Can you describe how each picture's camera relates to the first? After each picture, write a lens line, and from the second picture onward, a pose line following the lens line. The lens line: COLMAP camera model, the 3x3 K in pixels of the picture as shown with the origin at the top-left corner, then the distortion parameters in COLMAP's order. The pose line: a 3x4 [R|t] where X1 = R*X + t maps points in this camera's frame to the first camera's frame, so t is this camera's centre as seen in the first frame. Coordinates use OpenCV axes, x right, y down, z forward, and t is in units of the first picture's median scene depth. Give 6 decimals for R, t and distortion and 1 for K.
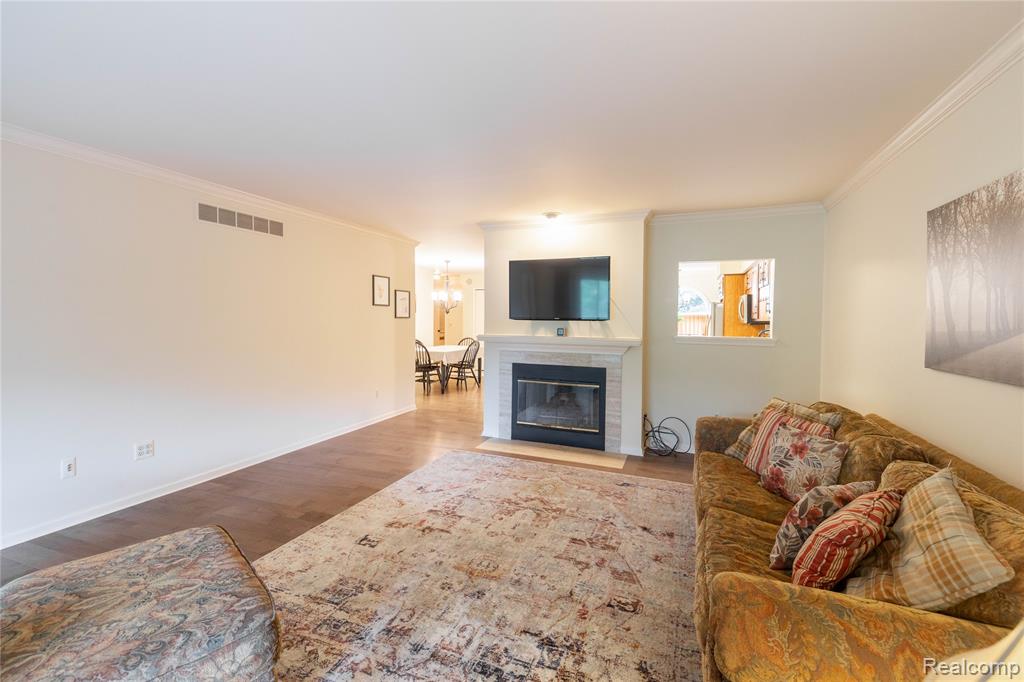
lens RADIAL K [[430.5, 0, 516.4], [0, 430.5, 325.8], [0, 0, 1]] dist [0.022874, -0.000743]
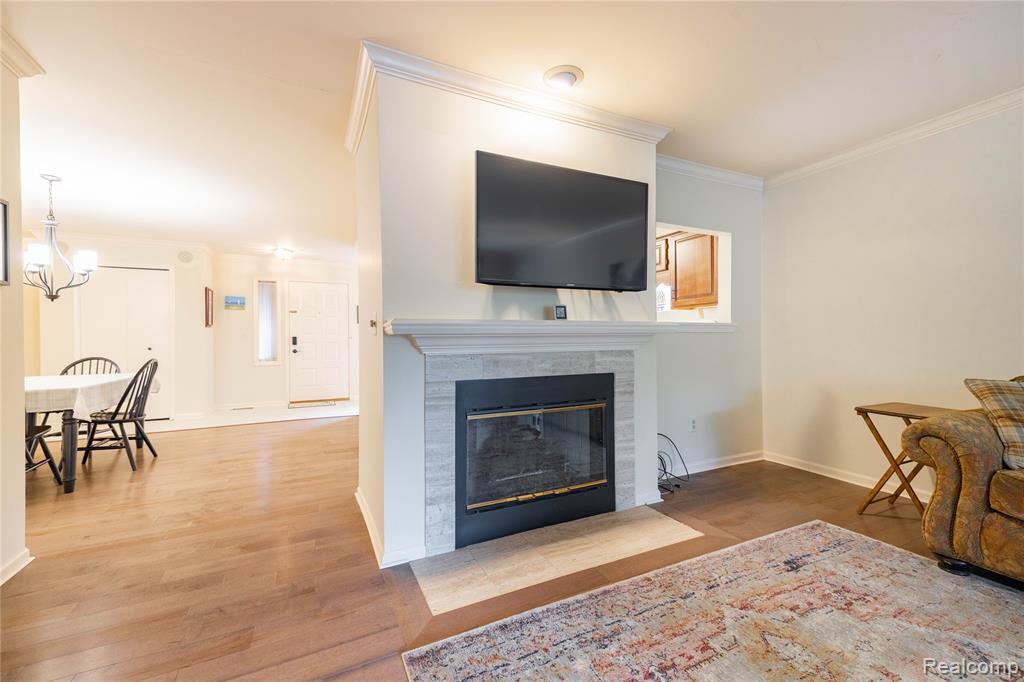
lens RADIAL K [[418.7, 0, 512.0], [0, 418.7, 336.0], [0, 0, 1]] dist [0.038216, -0.010876]
pose [[0.667936, -0.011031, 0.744137, -0.343839], [0.030367, 0.999461, -0.012442, 0.051155], [-0.743599, 0.030908, 0.667911, 0.739737]]
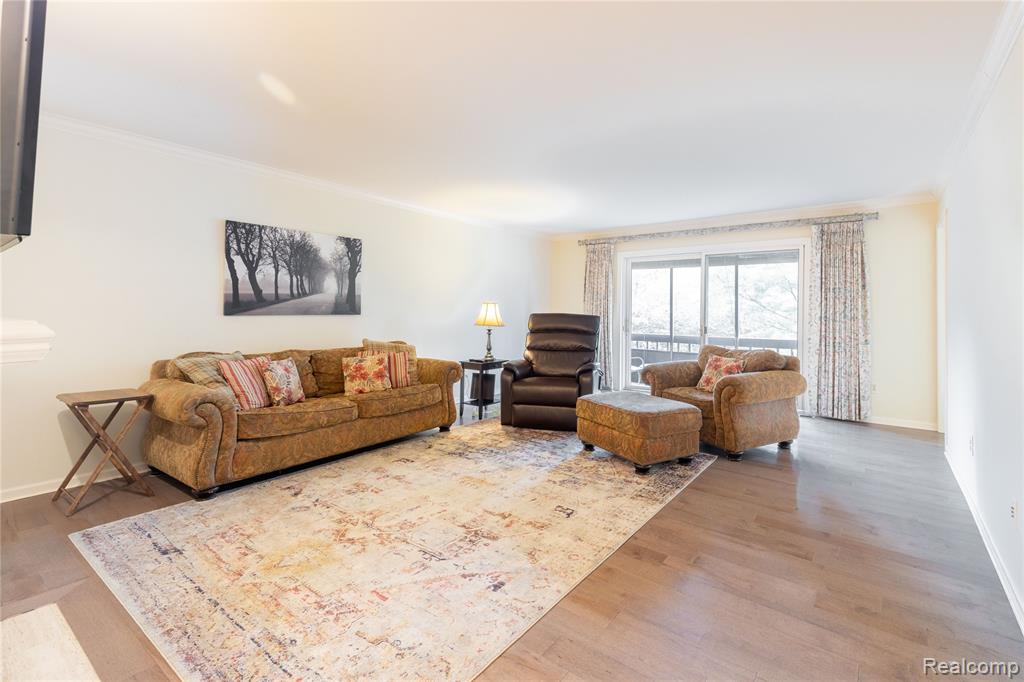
lens RADIAL K [[457.6, 0, 549.3], [0, 457.6, 303.7], [0, 0, 1]] dist [0.042833, -0.004753]
pose [[-0.972304, -0.019725, 0.232887, -0.336741], [-0.018301, 0.999798, 0.008276, 0.008043], [-0.233004, 0.003785, -0.972468, 1.262340]]
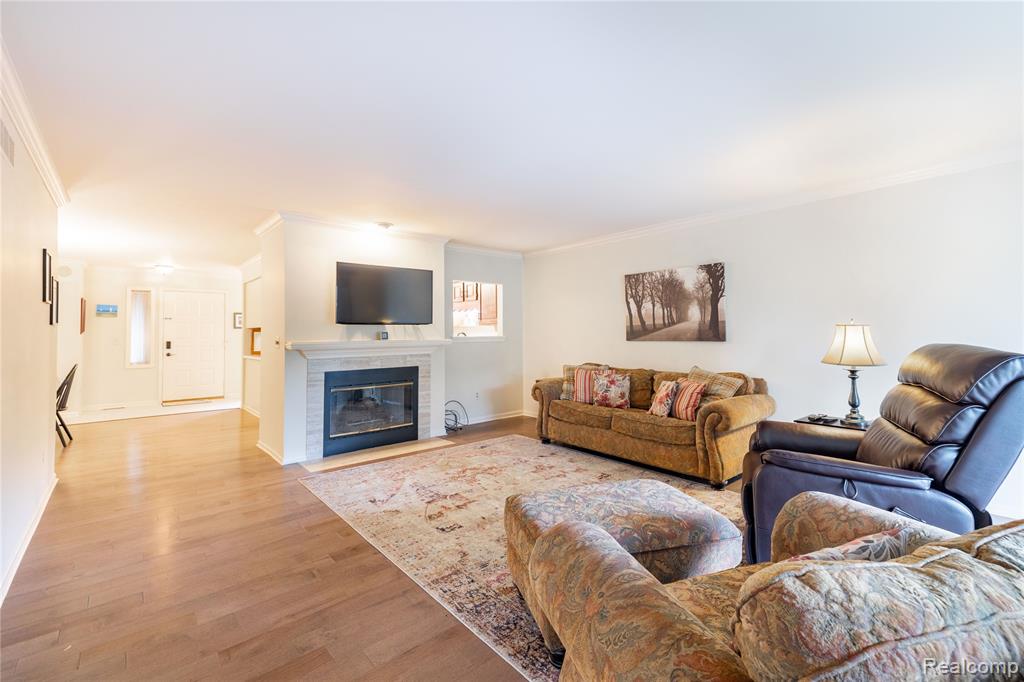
lens RADIAL K [[457.6, 0, 533.4], [0, 457.6, 318.4], [0, 0, 1]] dist [0.042833, -0.004753]
pose [[0.444497, 0.012146, 0.895698, -0.783896], [0.030892, 0.999105, -0.028878, 0.016318], [-0.895247, 0.040506, 0.443725, 0.186391]]
